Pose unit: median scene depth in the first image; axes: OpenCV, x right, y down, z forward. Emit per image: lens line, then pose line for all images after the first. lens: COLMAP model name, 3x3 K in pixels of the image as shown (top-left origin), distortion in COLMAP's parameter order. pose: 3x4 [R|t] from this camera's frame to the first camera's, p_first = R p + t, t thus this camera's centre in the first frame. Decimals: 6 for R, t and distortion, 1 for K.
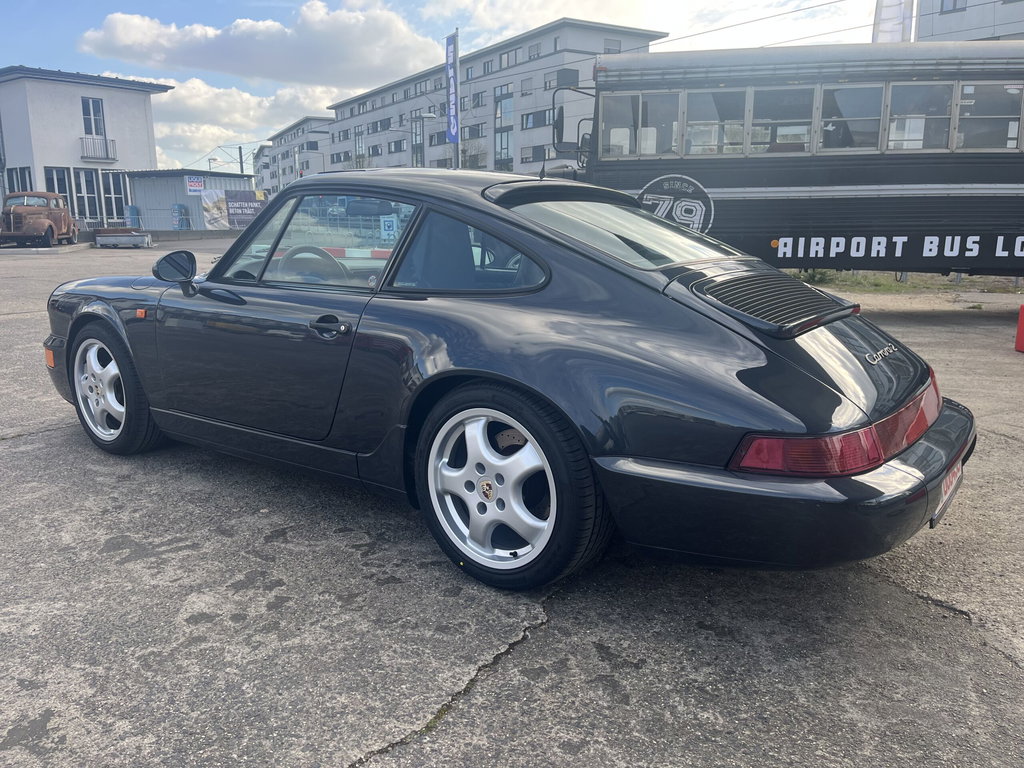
lens RADIAL K [[777.1, 0, 515.6], [0, 777.1, 382.7], [0, 0, 1]] dist [0.073417, -0.096276]
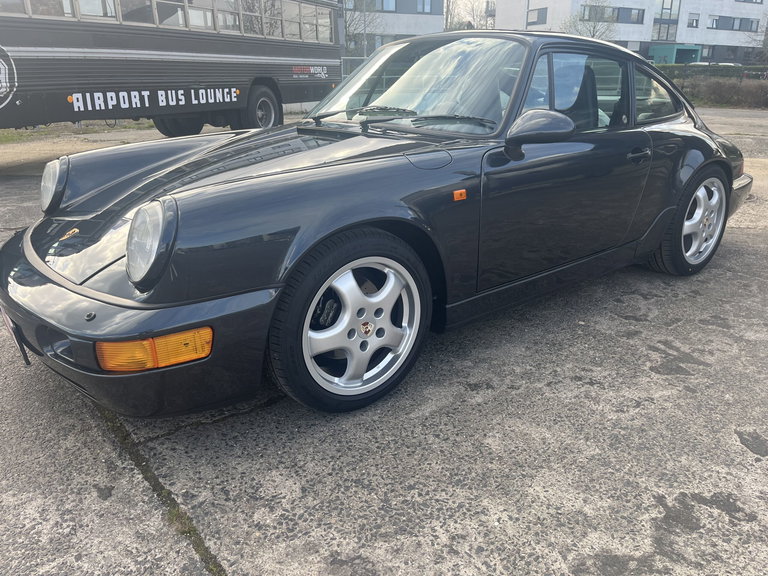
lens RADIAL K [[582.8, 0, 388.4], [0, 582.8, 292.3], [0, 0, 1]] dist [0.073417, -0.096276]
pose [[0.249984, -0.328208, 0.910927, -1.055219], [0.198206, 0.938221, 0.283649, -0.172054], [-0.947746, 0.109644, 0.299593, 0.881721]]
